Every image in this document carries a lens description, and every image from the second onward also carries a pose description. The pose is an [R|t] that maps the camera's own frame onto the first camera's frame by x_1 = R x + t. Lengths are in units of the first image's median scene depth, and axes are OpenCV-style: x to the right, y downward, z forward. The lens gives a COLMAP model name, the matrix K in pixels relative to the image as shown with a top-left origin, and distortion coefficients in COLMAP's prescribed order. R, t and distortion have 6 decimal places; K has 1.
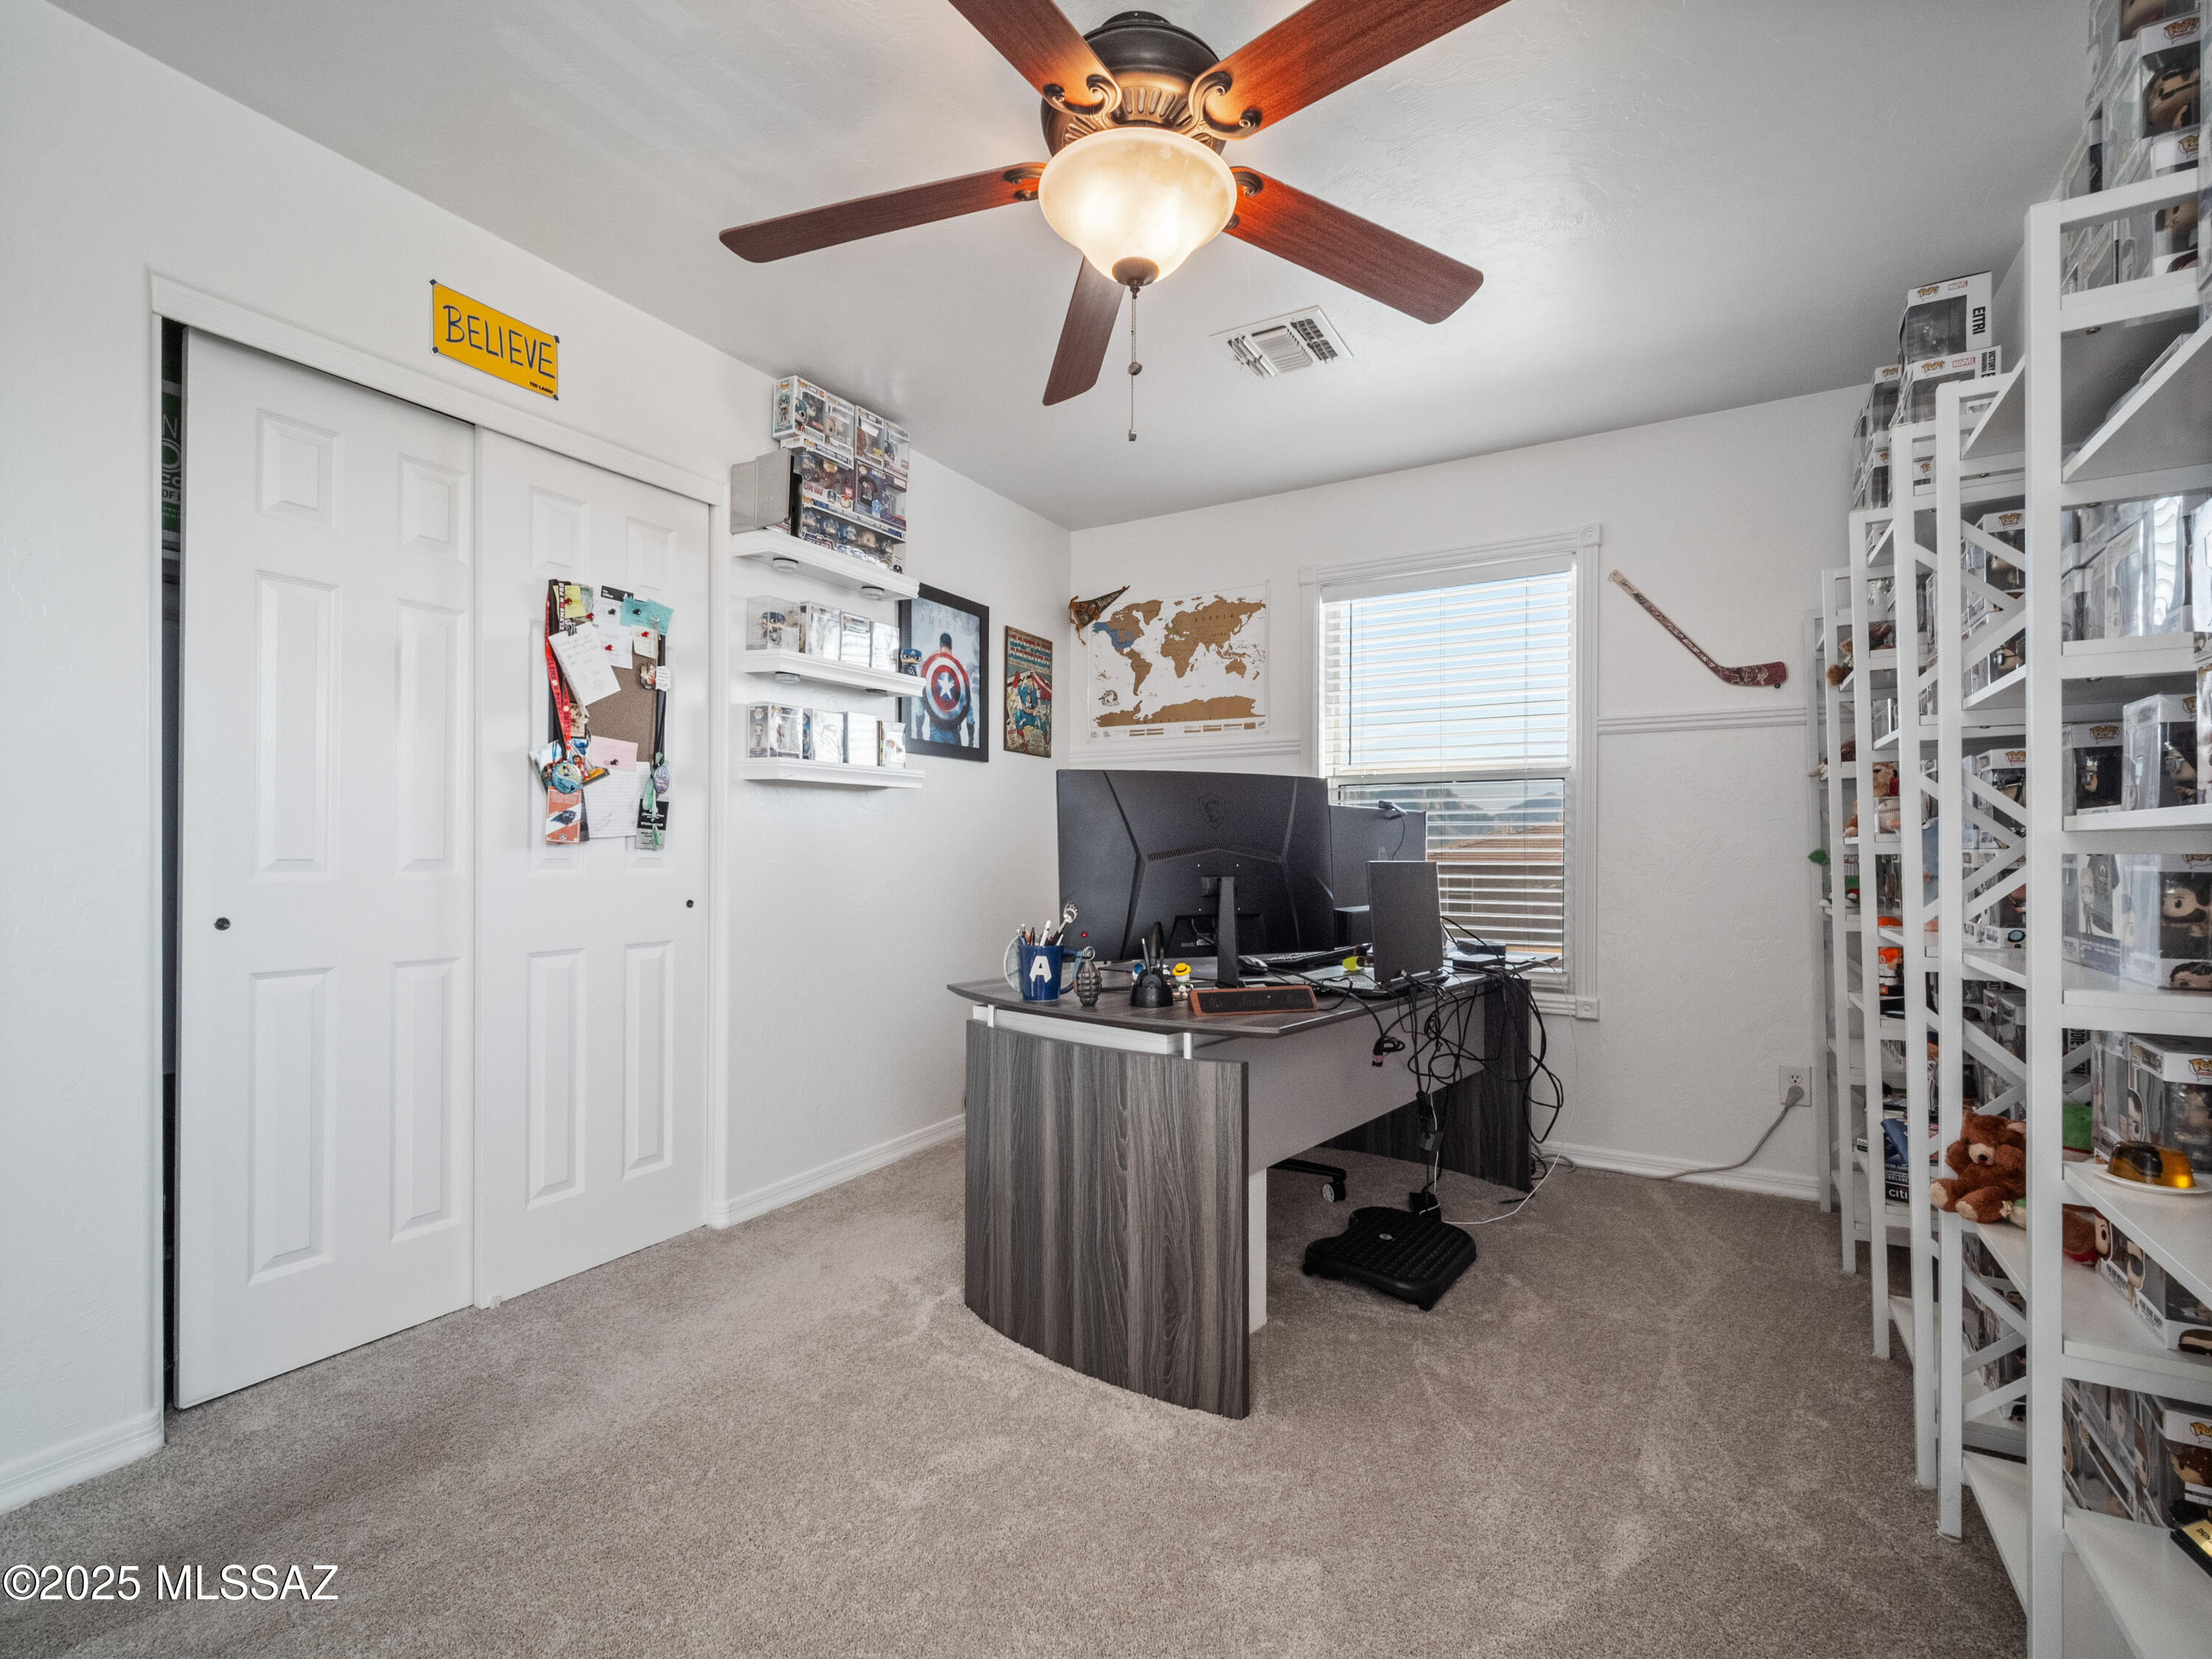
lens RADIAL K [[1005.2, 0, 1138.0], [0, 1005.2, 827.4], [0, 0, 1]] dist [0.008647, -0.008557]
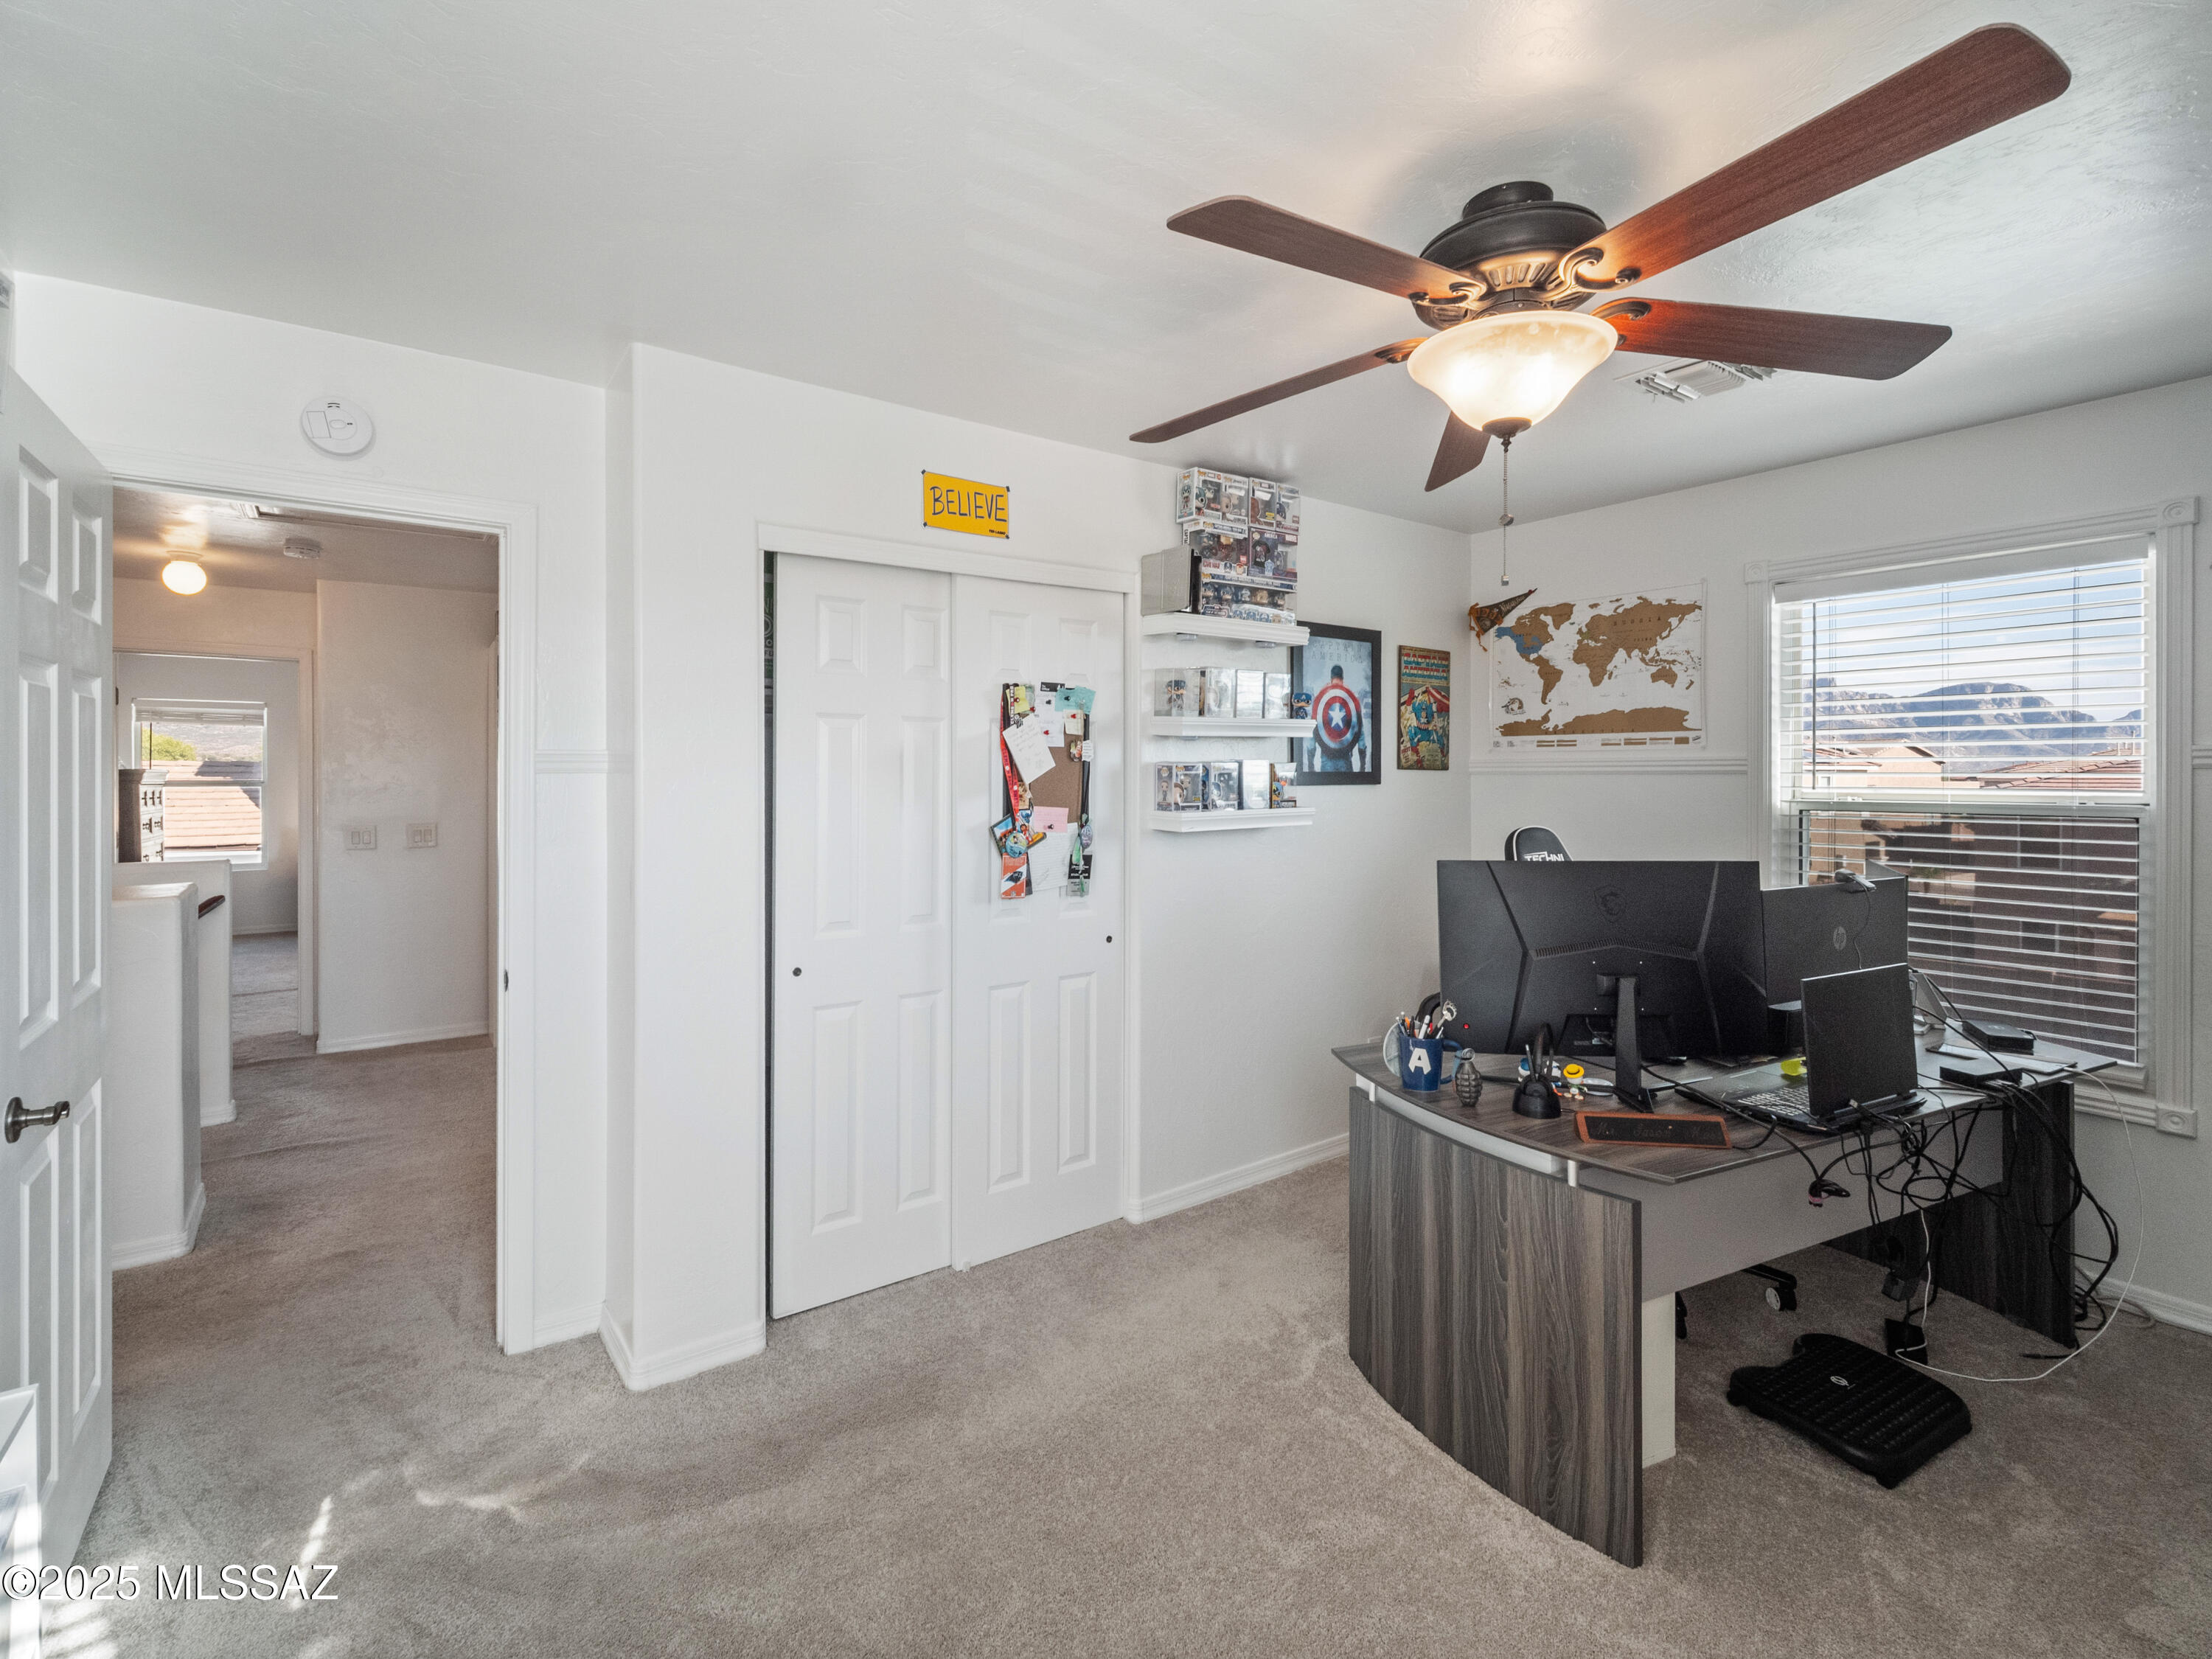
lens RADIAL K [[1032.1, 0, 1102.2], [0, 1032.1, 760.6], [0, 0, 1]] dist [-0.000962, -0.000959]
pose [[0.909830, 0.000082, -0.414982, 0.040425], [0.002296, 0.999984, 0.005231, -0.153836], [0.414976, -0.005712, 0.909814, -0.081950]]
